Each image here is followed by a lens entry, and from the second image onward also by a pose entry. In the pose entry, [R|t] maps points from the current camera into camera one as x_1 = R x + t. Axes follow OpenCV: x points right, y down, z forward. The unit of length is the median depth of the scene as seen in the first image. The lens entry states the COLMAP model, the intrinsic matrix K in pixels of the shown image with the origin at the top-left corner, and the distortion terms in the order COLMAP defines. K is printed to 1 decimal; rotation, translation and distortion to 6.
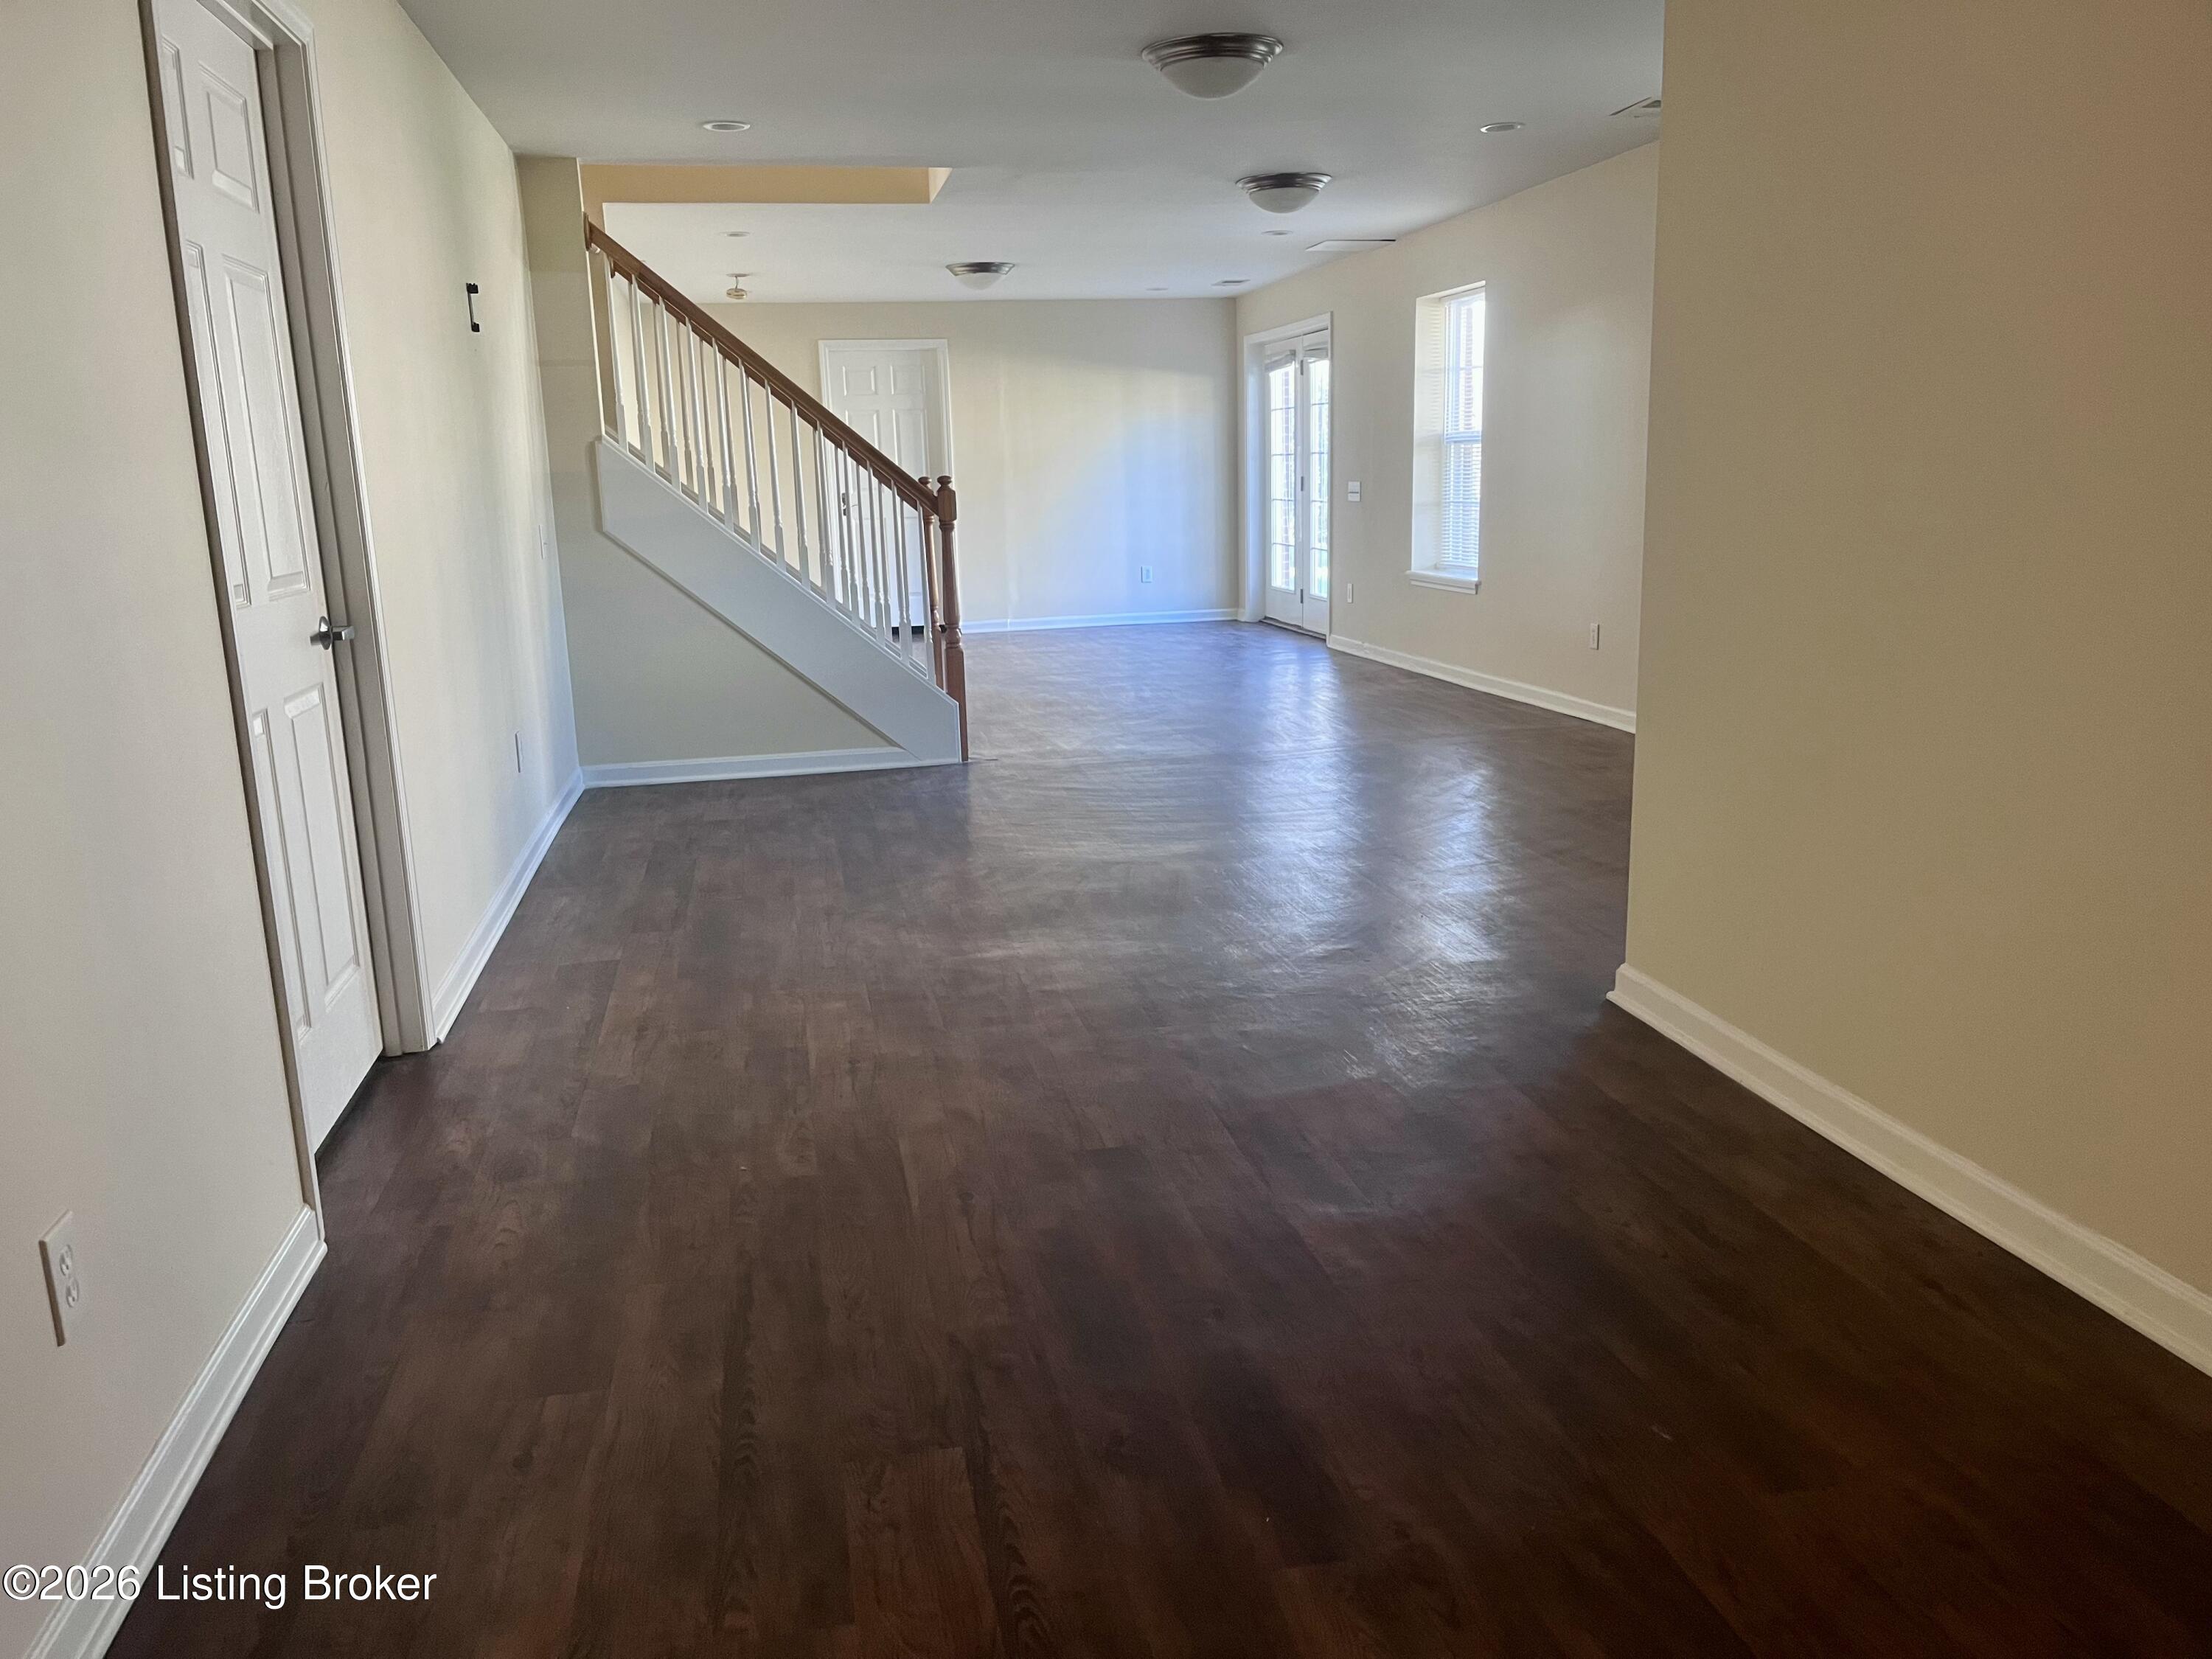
lens RADIAL K [[1676.0, 0, 1106.0], [0, 1676.0, 829.5], [0, 0, 1]] dist [0.094789, 0.000580]
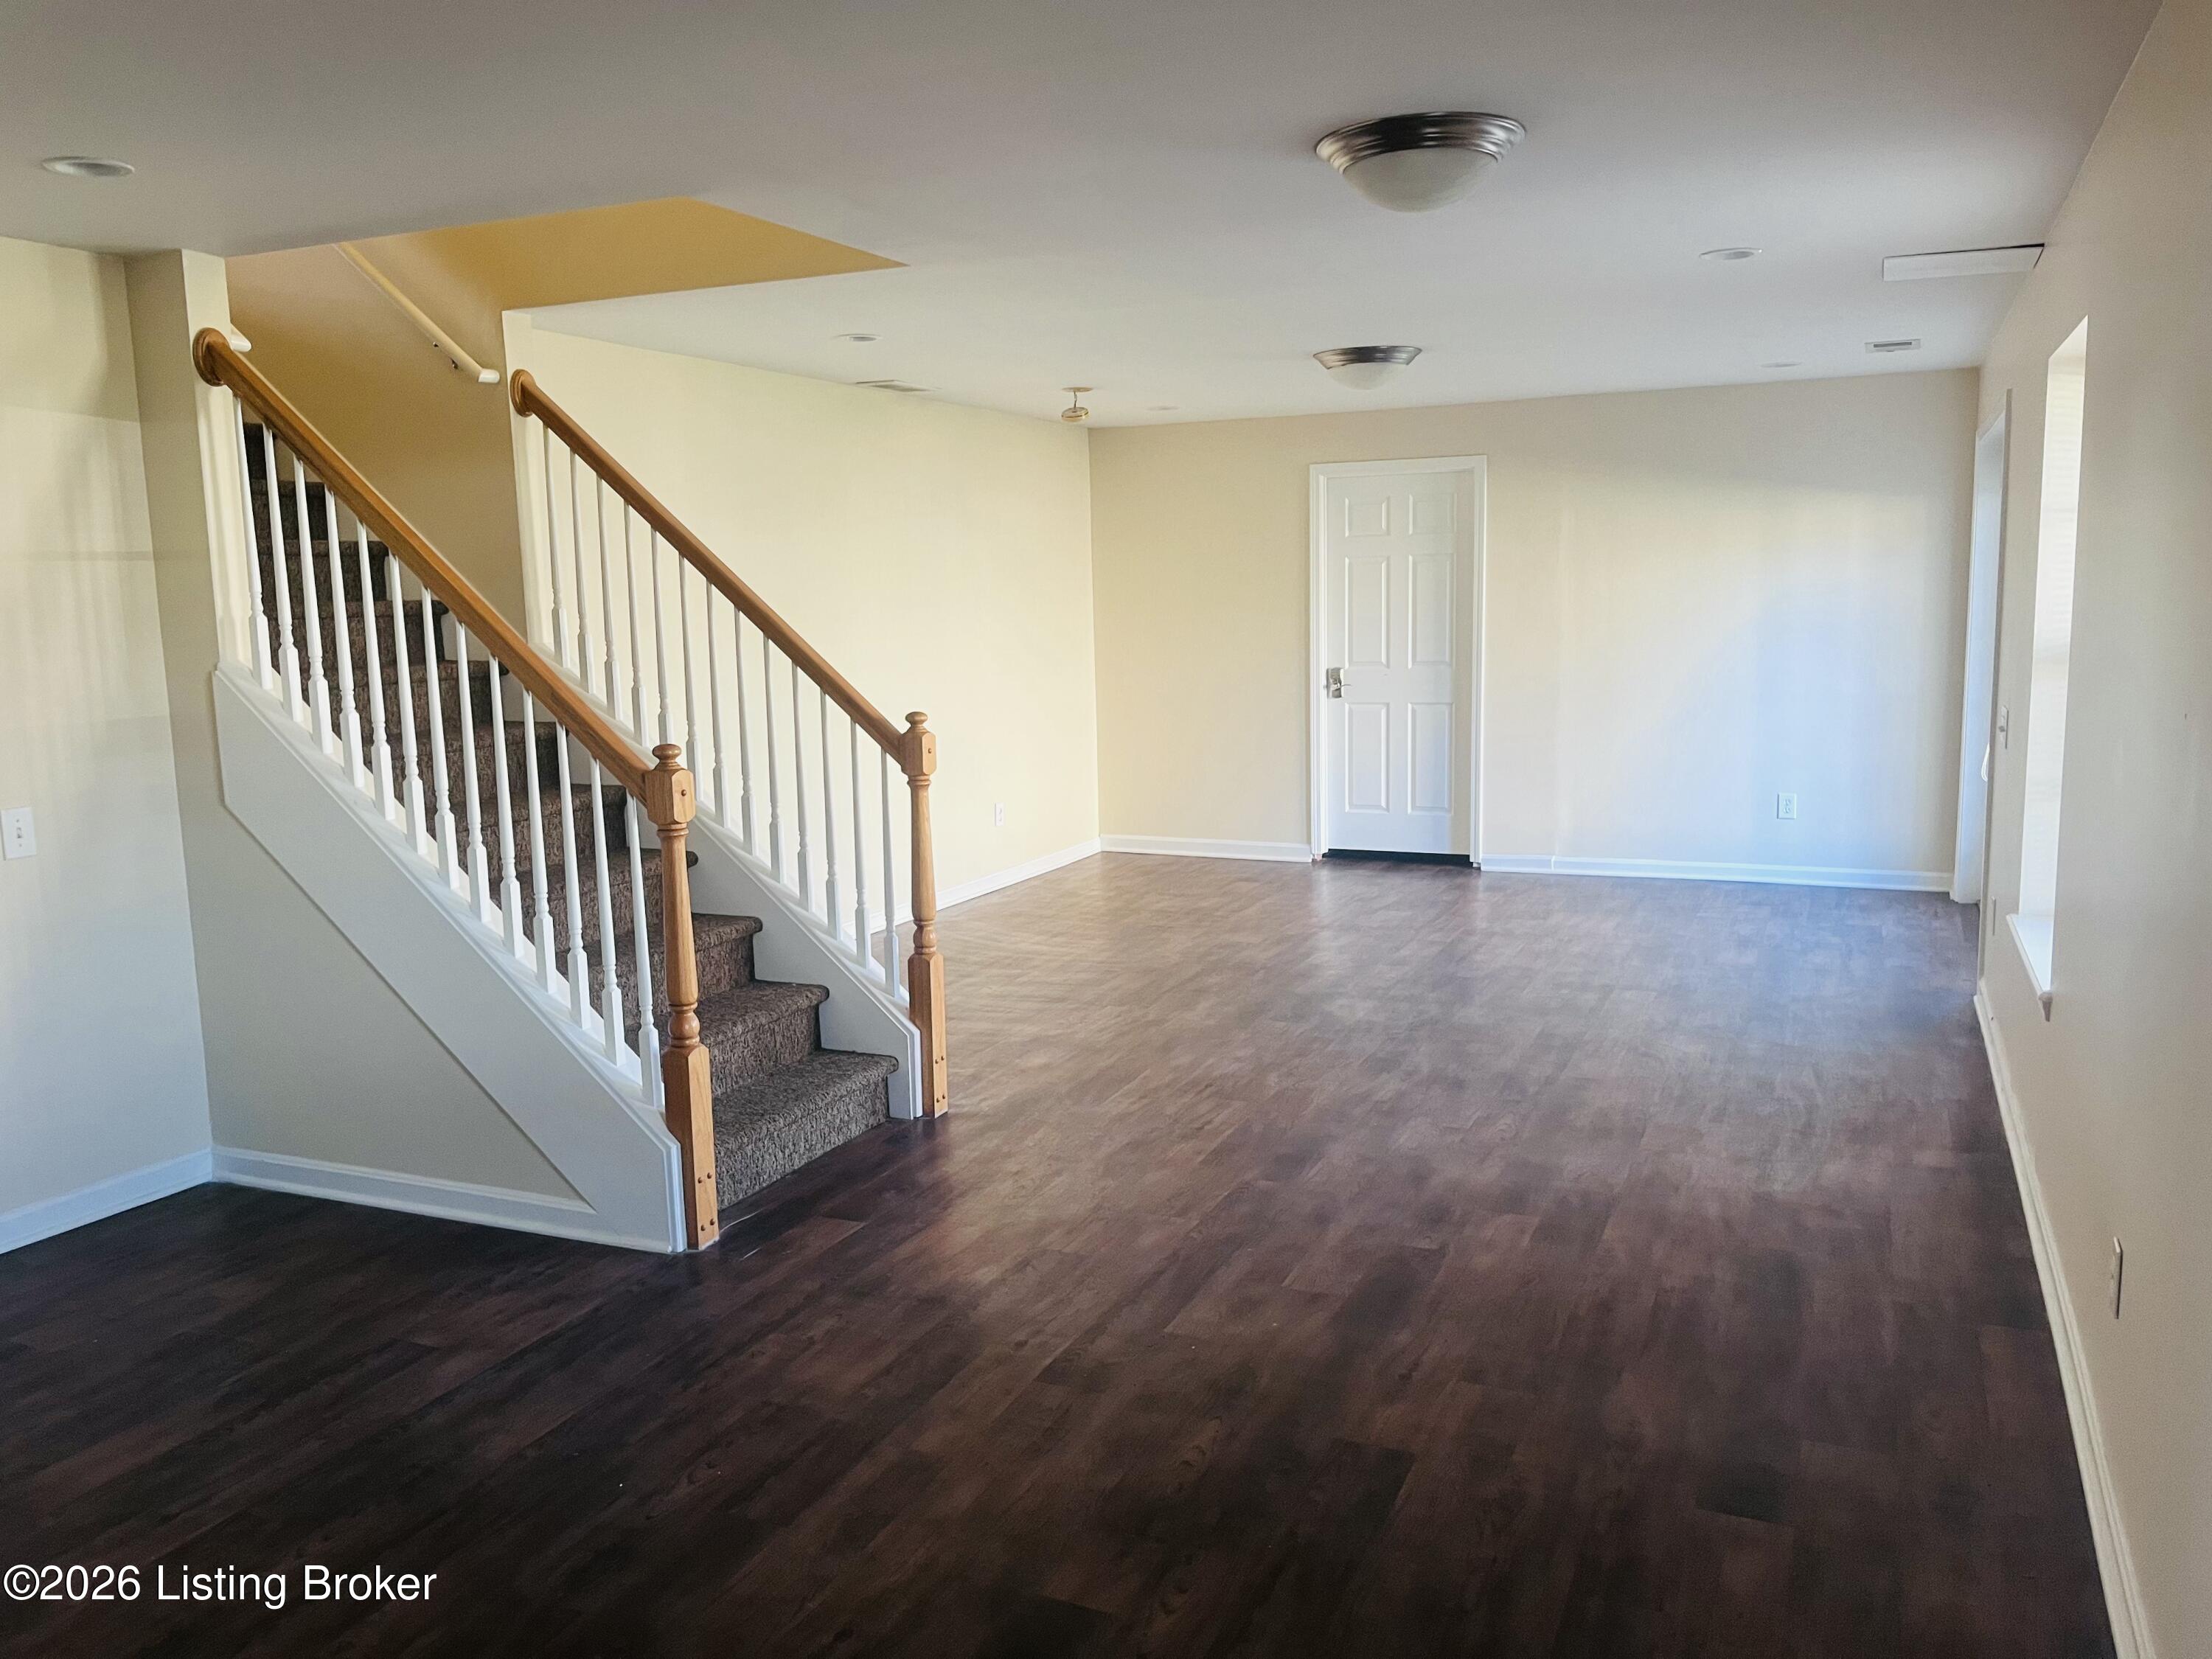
lens RADIAL K [[1666.8, 0, 1106.0], [0, 1666.8, 829.5], [0, 0, 1]] dist [0.009329, 0.002622]
pose [[0.805883, 0.102427, -0.583147, 0.237358], [-0.132952, 0.991075, -0.009656, -0.133464], [0.576954, 0.085312, 0.812309, 0.442105]]
